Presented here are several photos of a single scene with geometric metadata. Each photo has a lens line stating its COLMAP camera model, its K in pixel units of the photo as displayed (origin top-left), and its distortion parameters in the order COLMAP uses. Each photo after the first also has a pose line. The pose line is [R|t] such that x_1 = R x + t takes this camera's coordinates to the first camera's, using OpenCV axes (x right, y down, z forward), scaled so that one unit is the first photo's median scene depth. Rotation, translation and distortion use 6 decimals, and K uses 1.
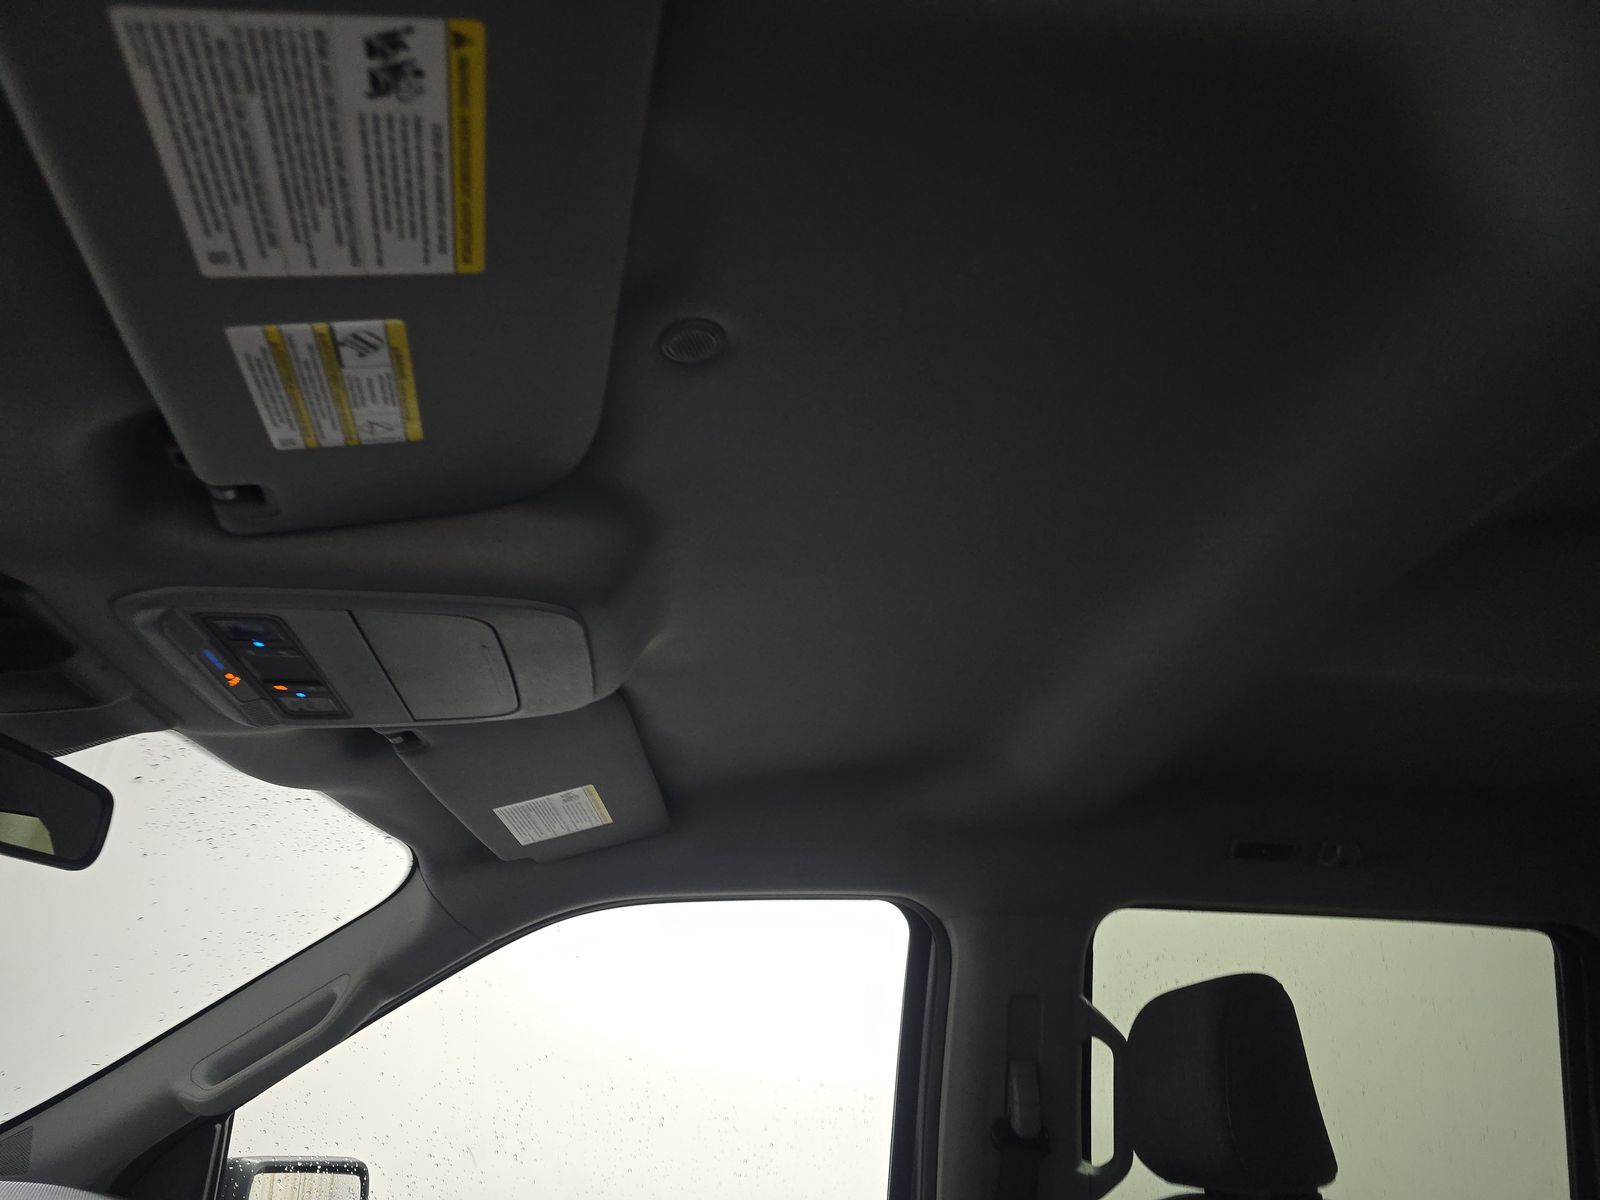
lens RADIAL K [[1093.3, 0, 800.0], [0, 1093.3, 600.0], [0, 0, 1]] dist [0.004305, 0.003414]
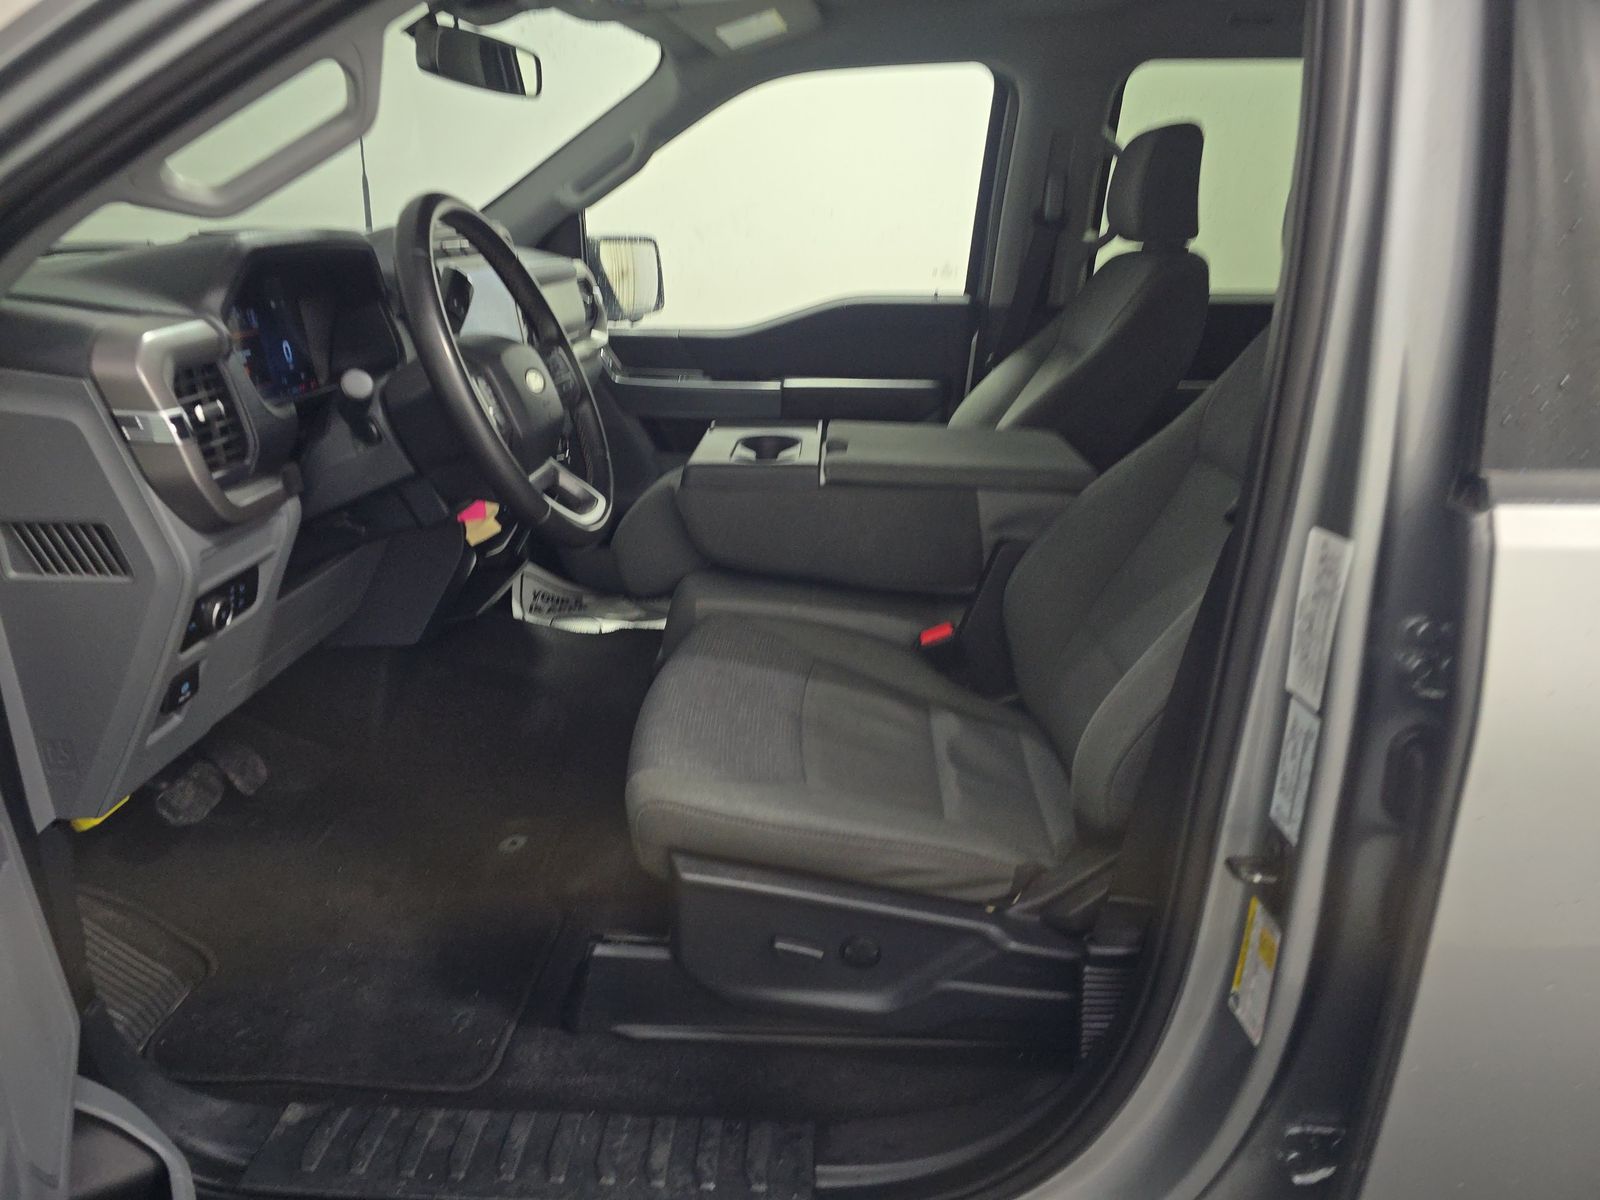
lens RADIAL K [[1048.7, 0, 800.0], [0, 1048.7, 600.0], [0, 0, 1]] dist [0.035527, -0.037085]
pose [[0.989282, 0.040038, -0.140424, 0.082178], [0.073229, 0.695964, 0.714333, -0.277824], [0.126330, -0.716960, 0.685572, -0.560160]]
